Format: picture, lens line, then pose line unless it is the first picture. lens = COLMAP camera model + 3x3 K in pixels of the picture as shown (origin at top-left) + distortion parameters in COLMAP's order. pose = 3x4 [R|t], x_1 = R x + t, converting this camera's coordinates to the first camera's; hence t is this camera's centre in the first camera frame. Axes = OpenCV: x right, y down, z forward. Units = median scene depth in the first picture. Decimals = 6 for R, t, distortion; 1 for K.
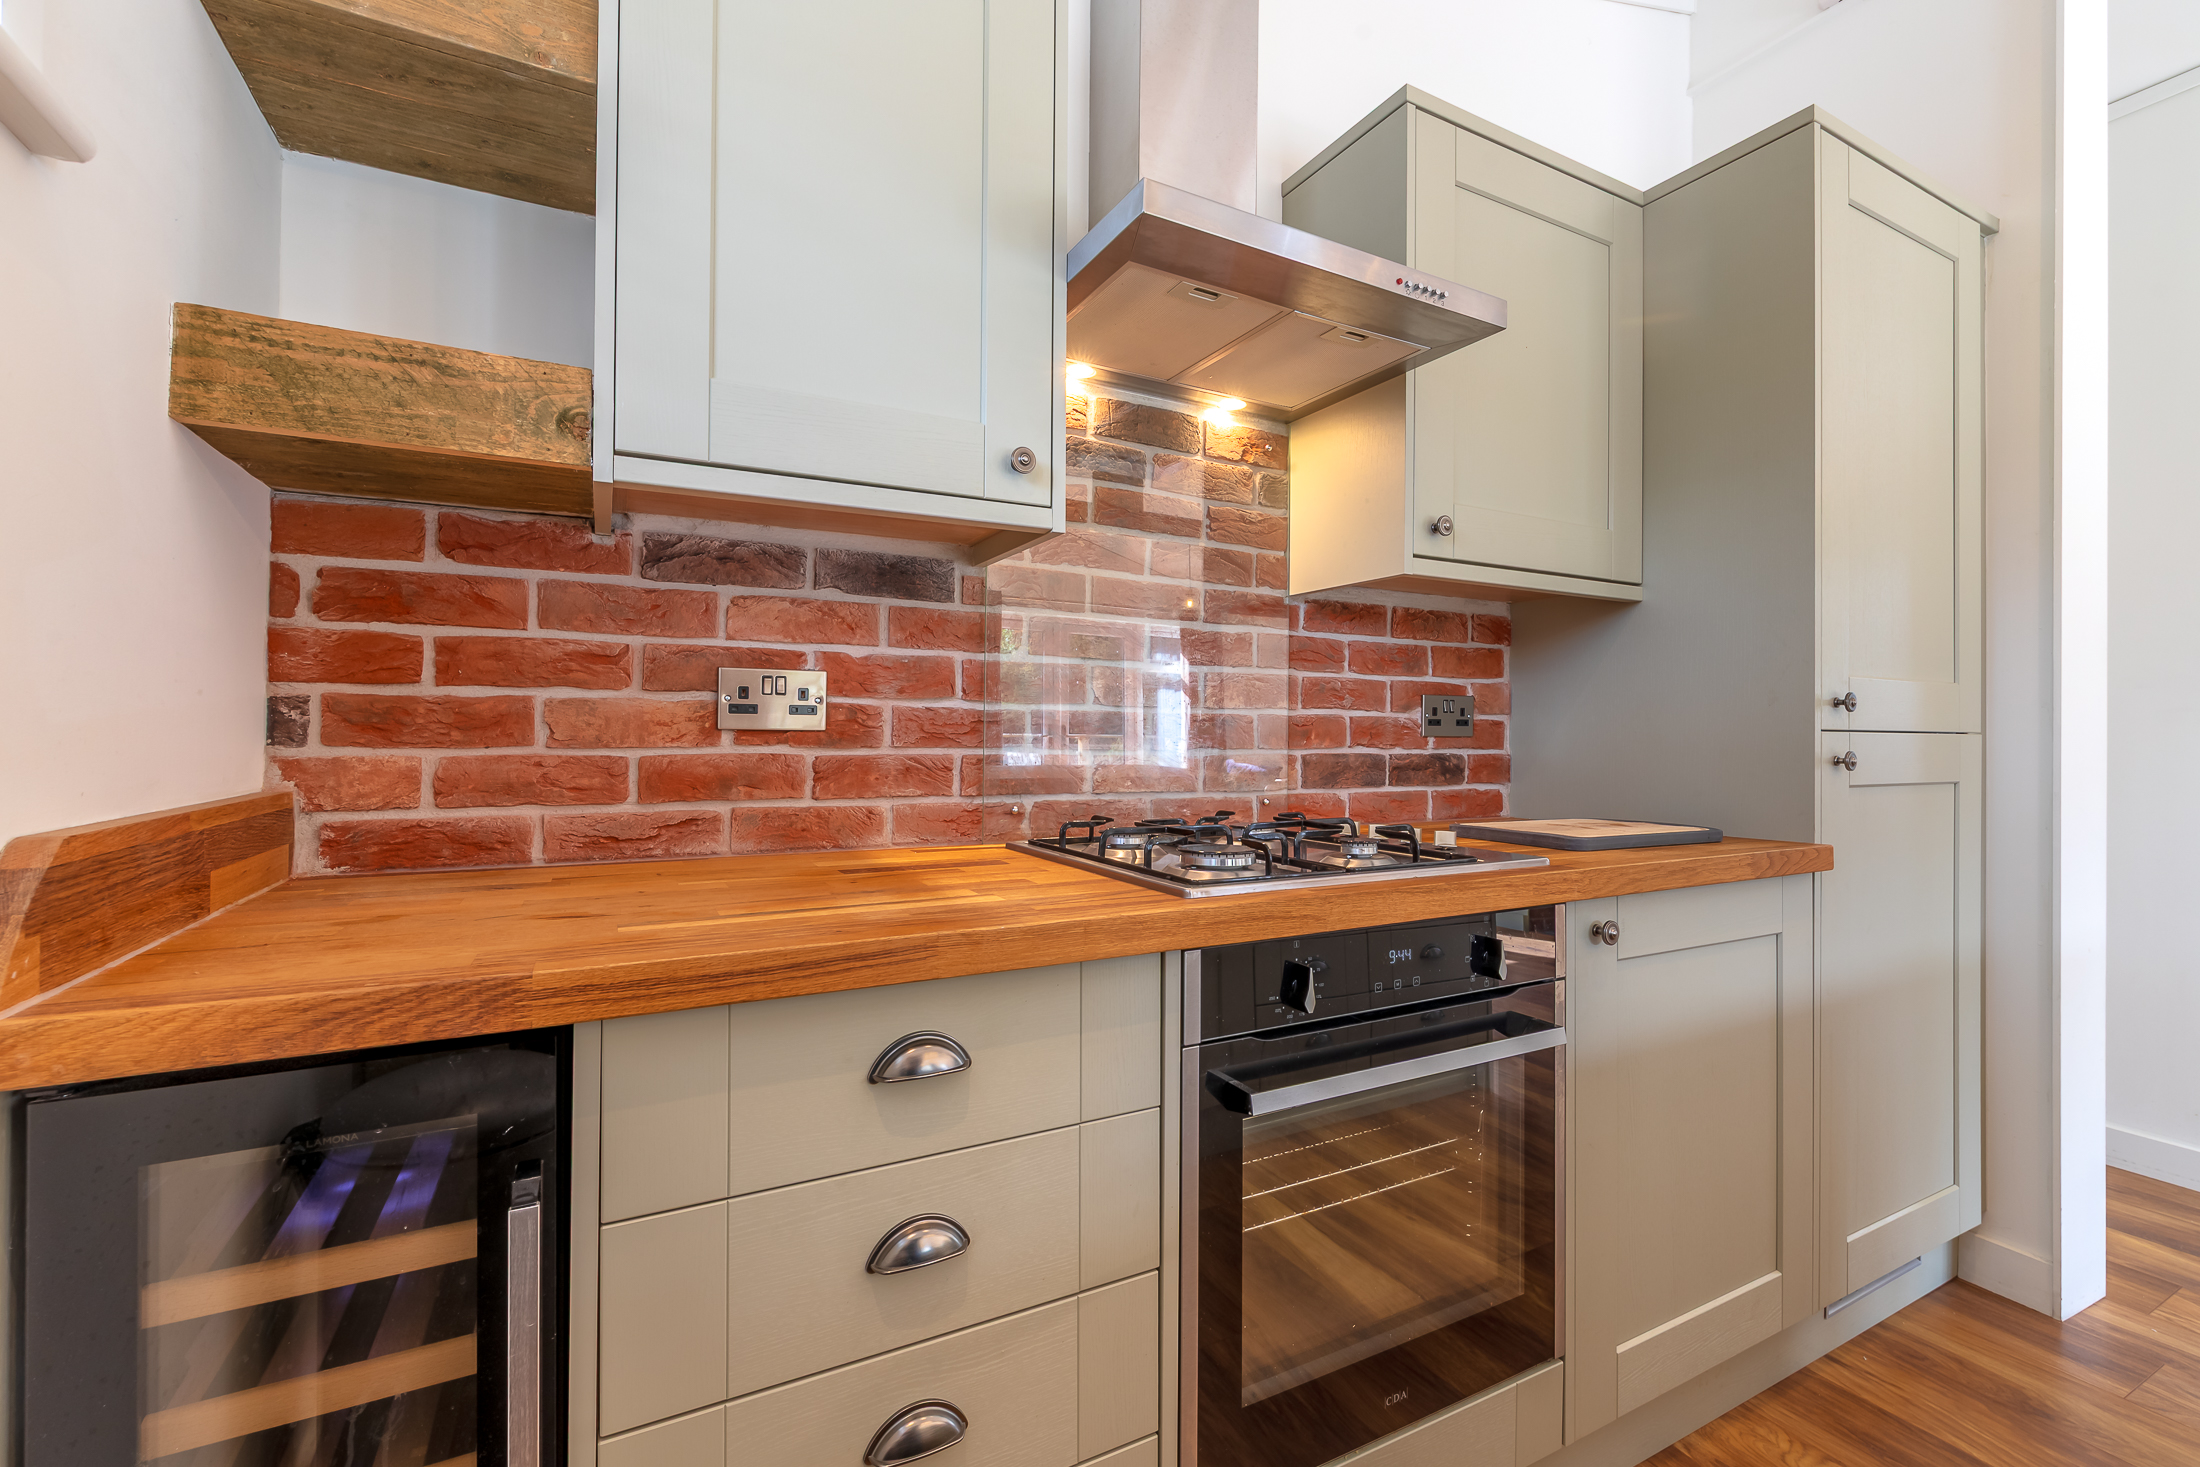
lens RADIAL K [[934.6, 0, 1094.0], [0, 934.6, 728.9], [0, 0, 1]] dist [-0.002235, -0.001061]
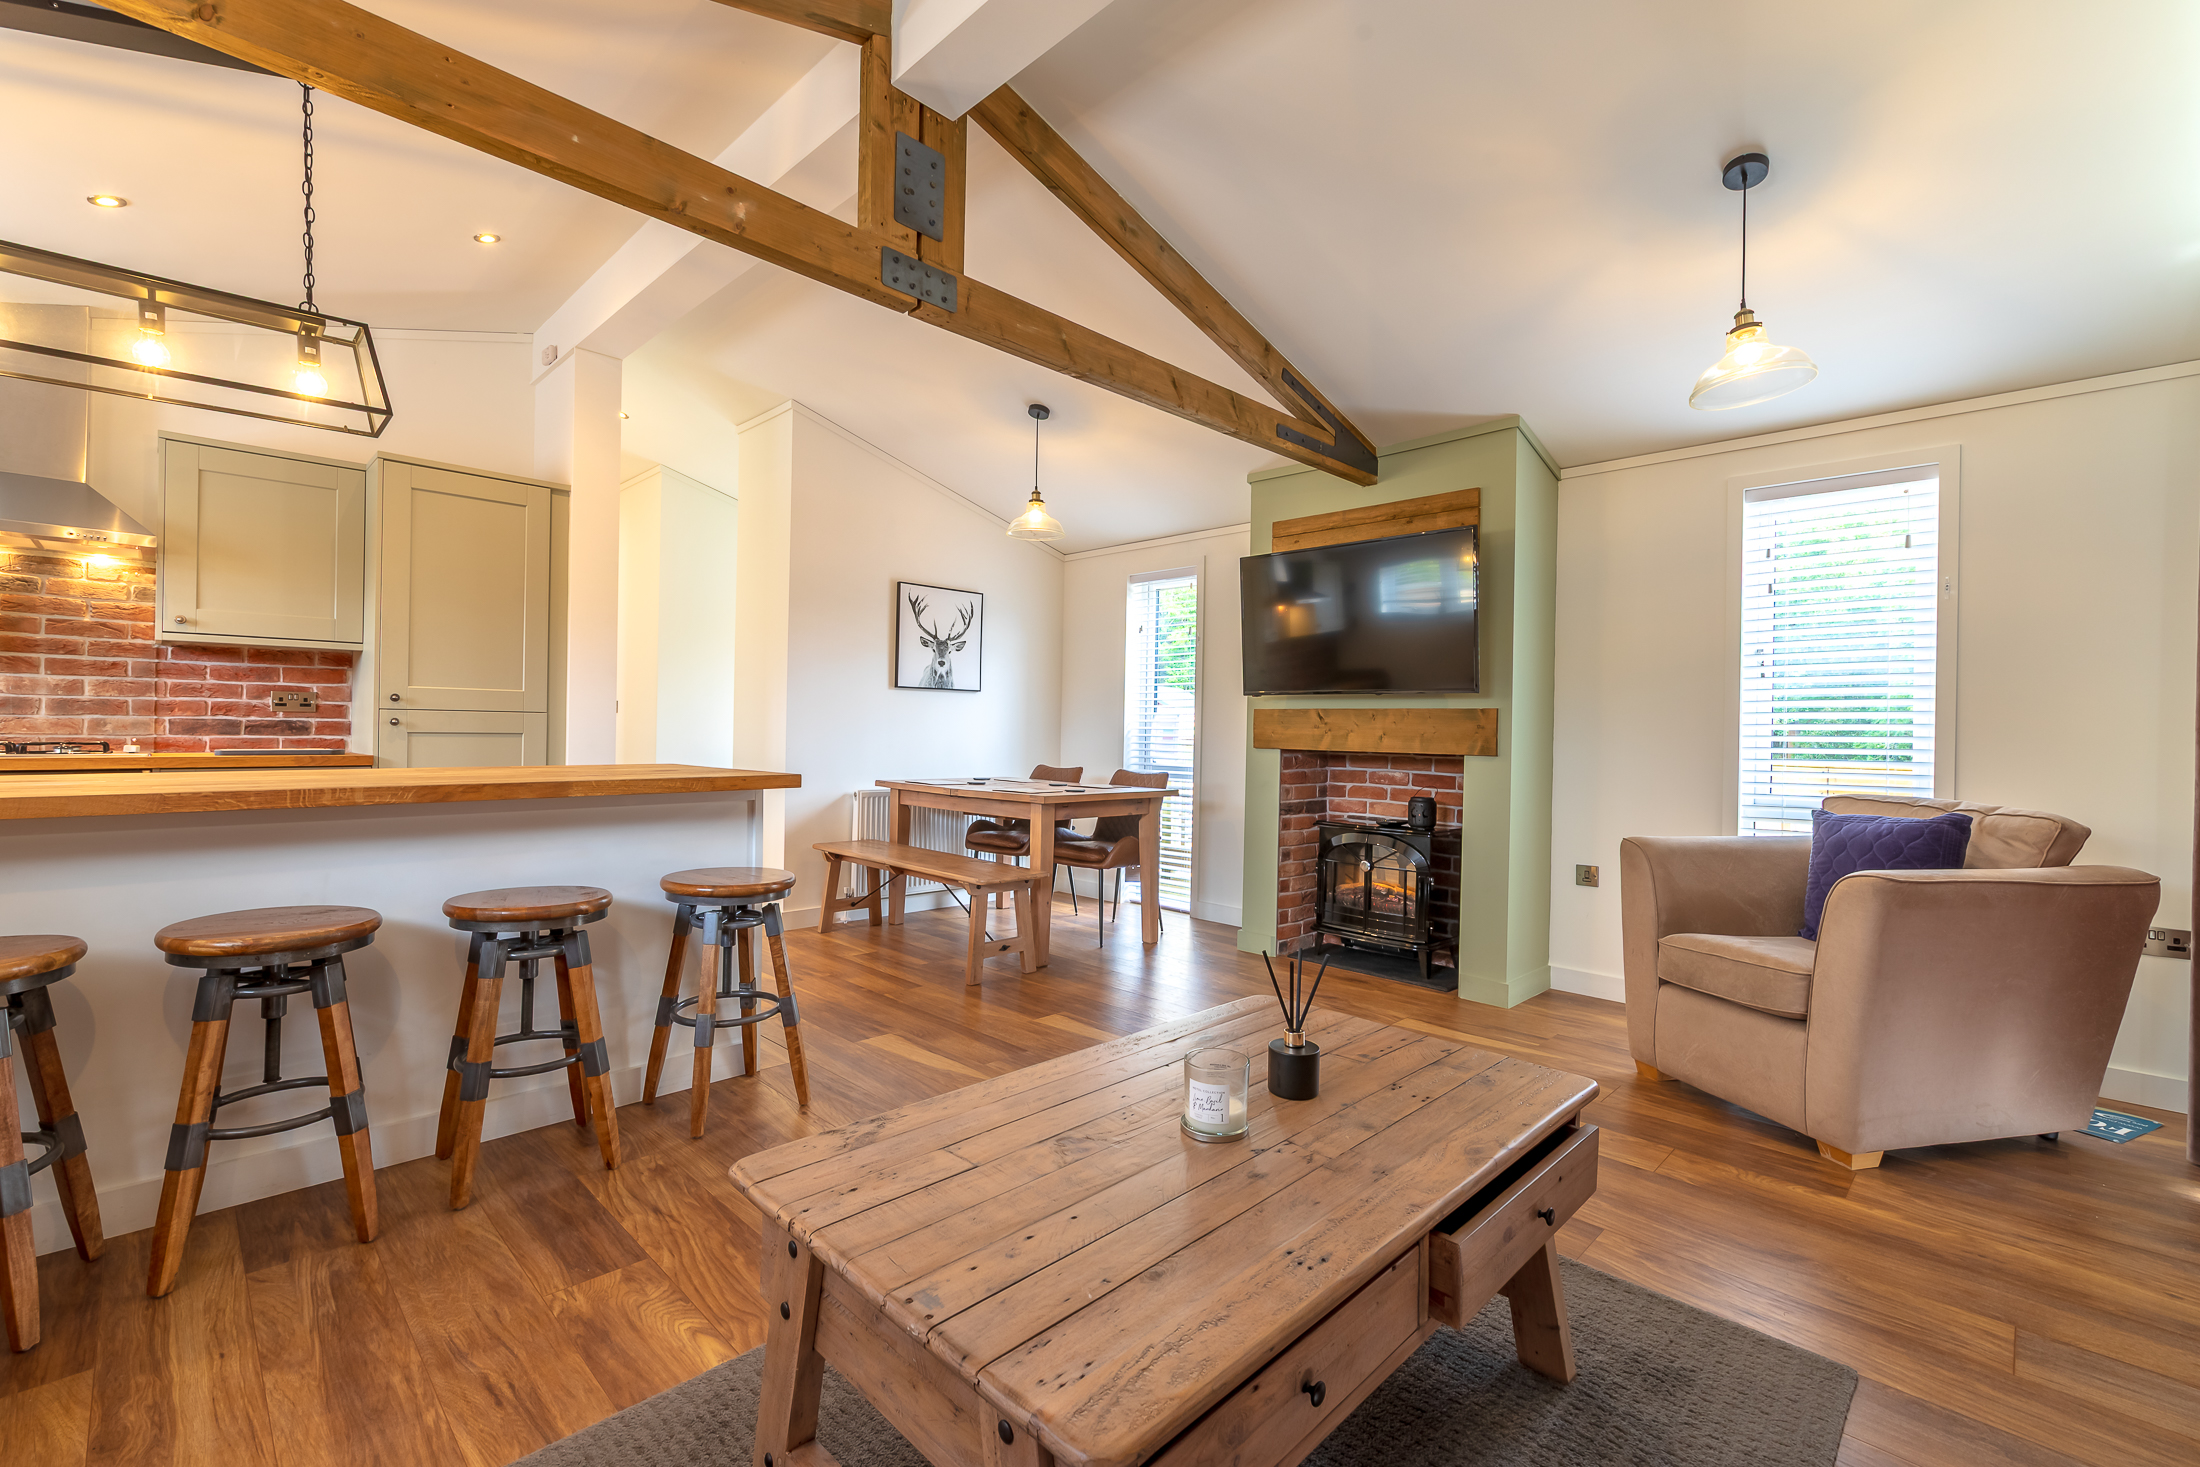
lens RADIAL K [[942.6, 0, 1094.8], [0, 942.6, 724.9], [0, 0, 1]] dist [-0.003174, -0.000531]
pose [[0.955726, 0.009157, 0.294115, 1.994397], [-0.010800, 0.999934, 0.003961, 0.013310], [-0.294059, -0.006962, 0.955762, -2.052451]]
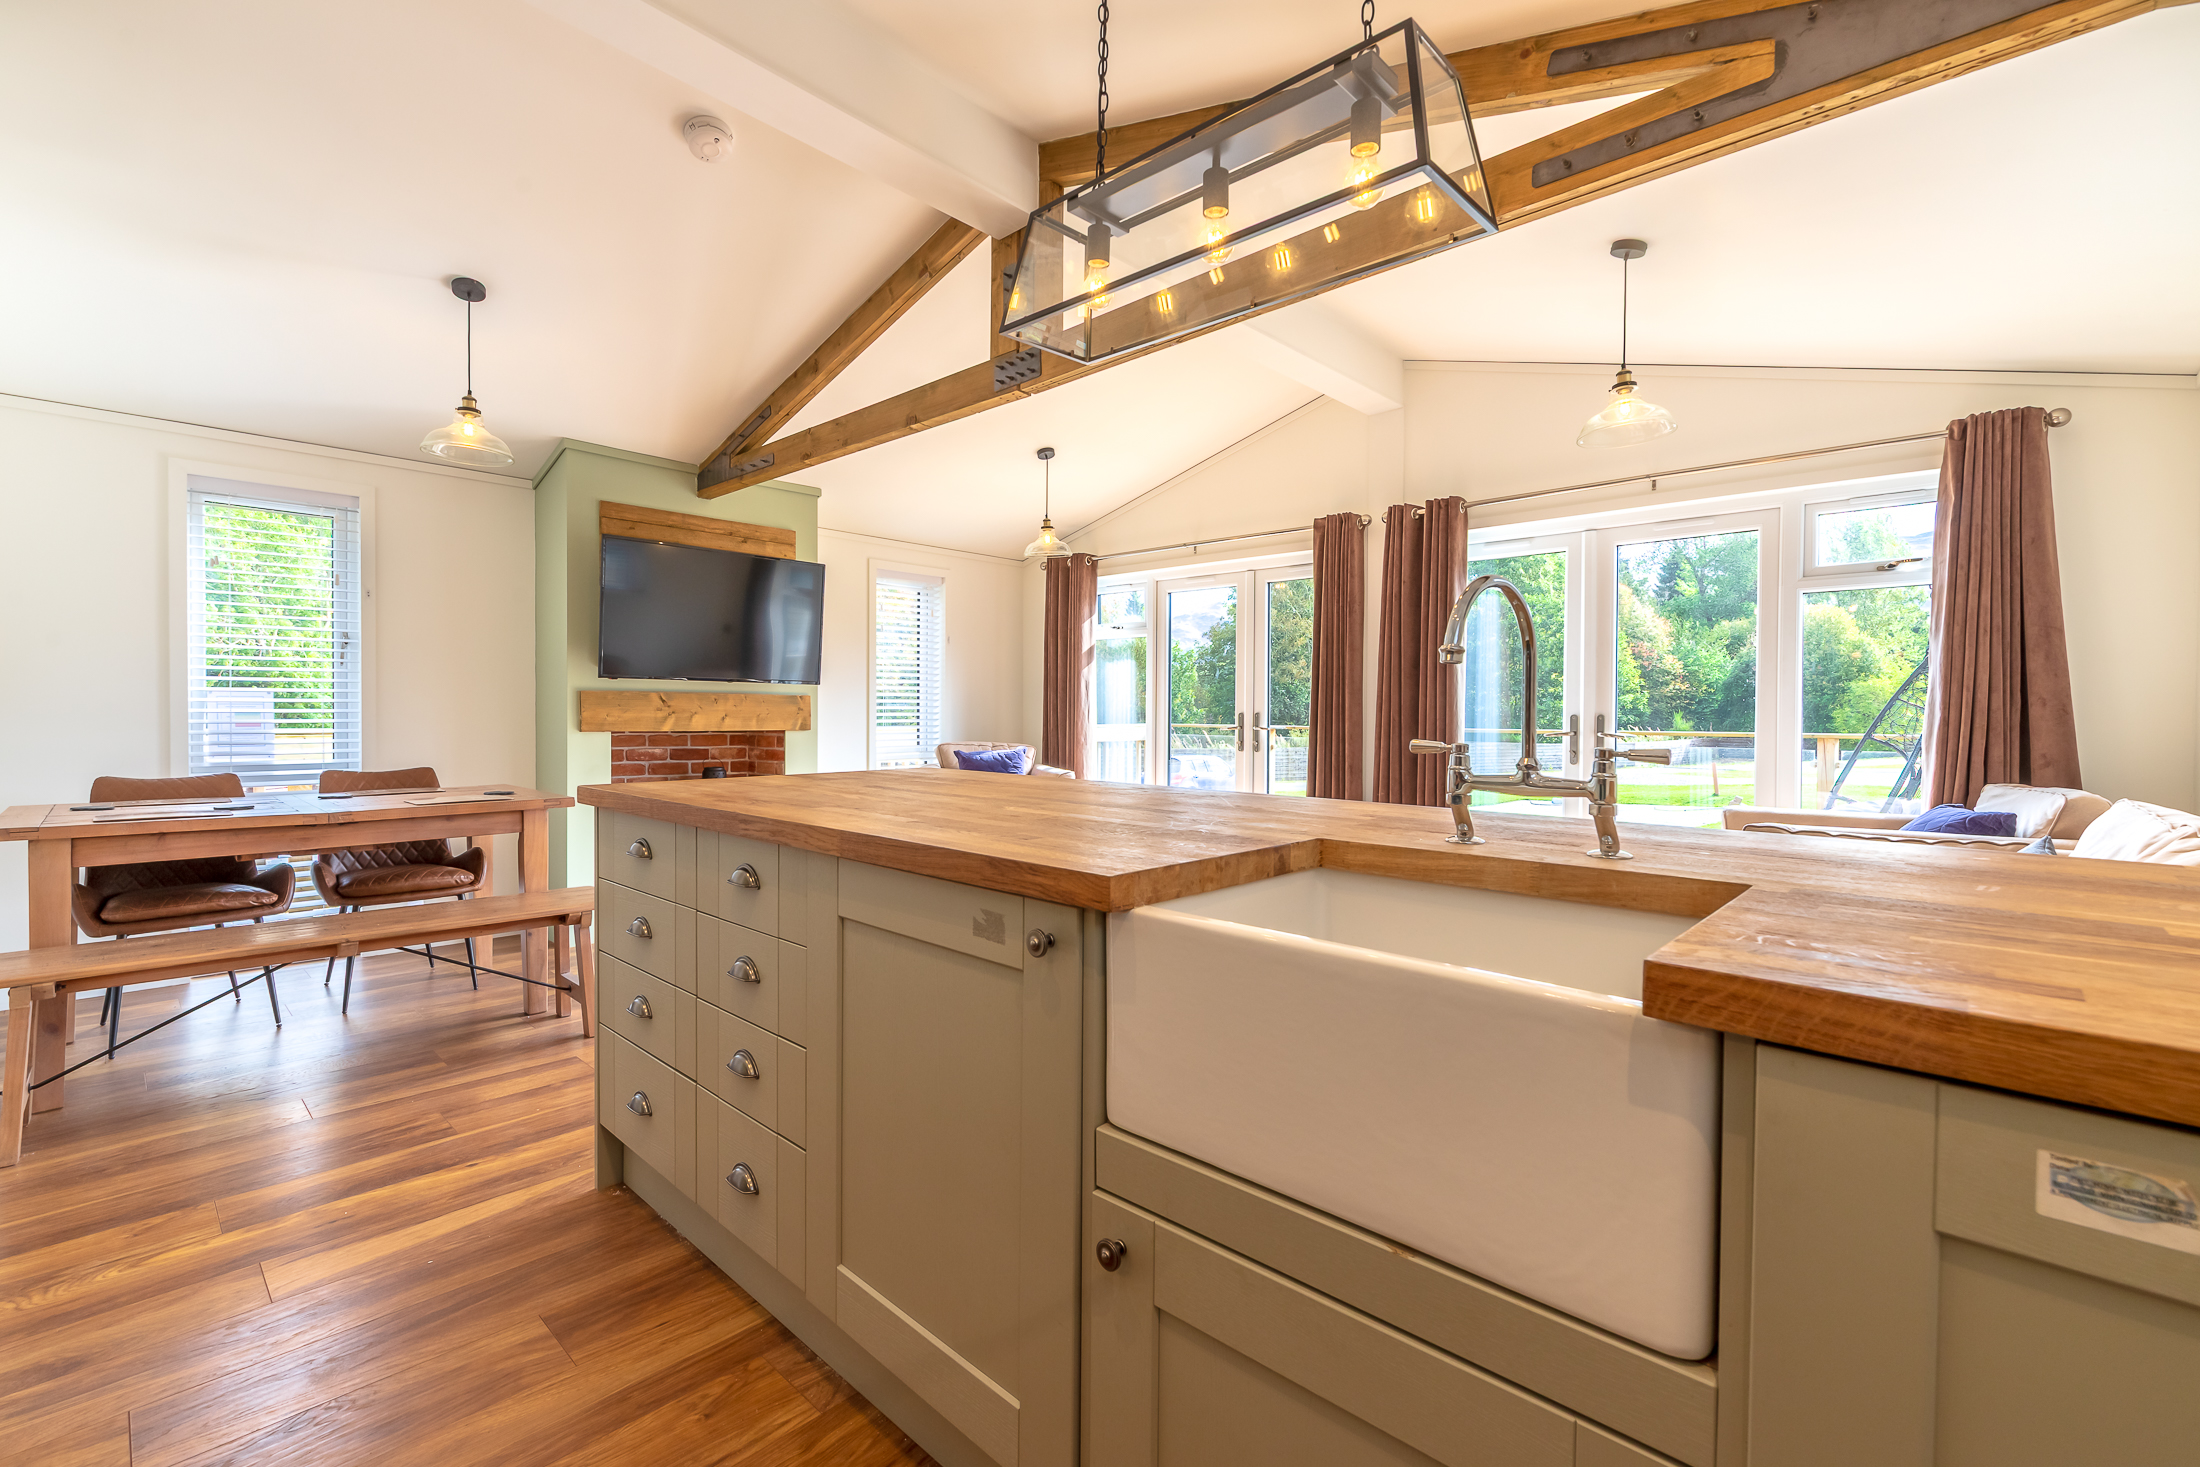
lens RADIAL K [[942.2, 0, 1094.3], [0, 942.2, 726.5], [0, 0, 1]] dist [-0.001333, -0.000509]
pose [[-0.322978, -0.021961, 0.946152, -0.010473], [-0.013678, 0.999735, 0.018536, 0.001620], [-0.946308, -0.006955, -0.323193, 0.294960]]
